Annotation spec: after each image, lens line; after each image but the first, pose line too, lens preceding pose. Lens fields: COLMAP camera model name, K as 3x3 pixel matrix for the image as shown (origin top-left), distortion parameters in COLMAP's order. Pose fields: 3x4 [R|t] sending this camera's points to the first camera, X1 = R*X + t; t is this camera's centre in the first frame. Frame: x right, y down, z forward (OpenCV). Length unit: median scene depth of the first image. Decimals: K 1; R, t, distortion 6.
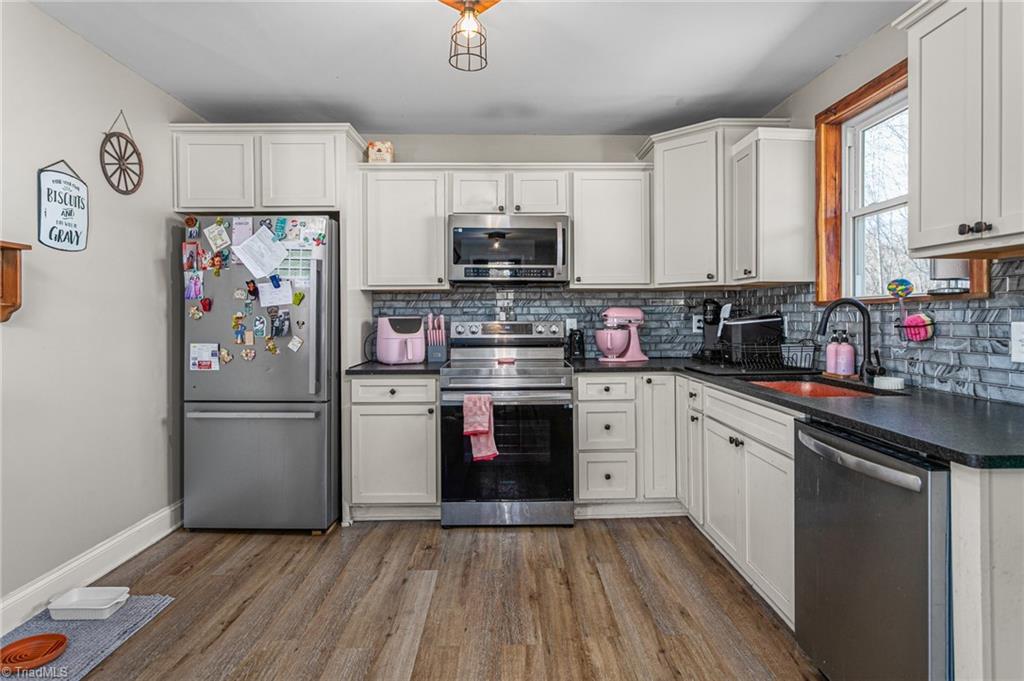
lens RADIAL K [[558.6, 0, 510.9], [0, 558.6, 315.6], [0, 0, 1]] dist [-0.010411, 0.005083]
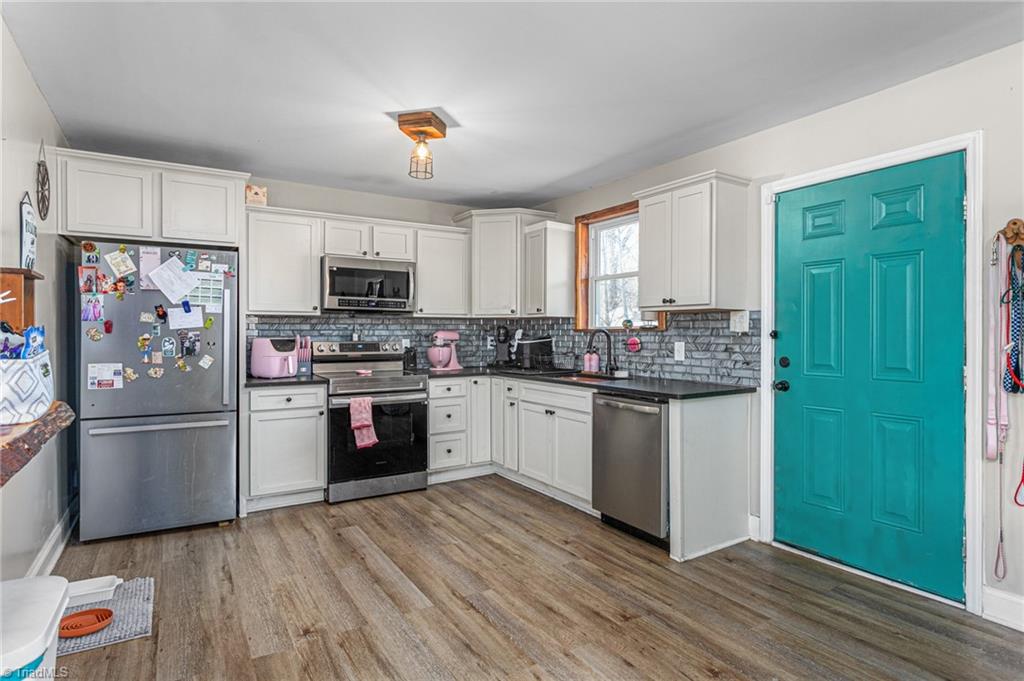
lens RADIAL K [[558.6, 0, 512.6], [0, 558.6, 338.1], [0, 0, 1]] dist [-0.010411, 0.005083]
pose [[0.855932, 0.000328, 0.517088, -0.437002], [-0.004839, 0.999961, 0.007375, -0.009438], [-0.517066, -0.008815, 0.855900, -0.304420]]
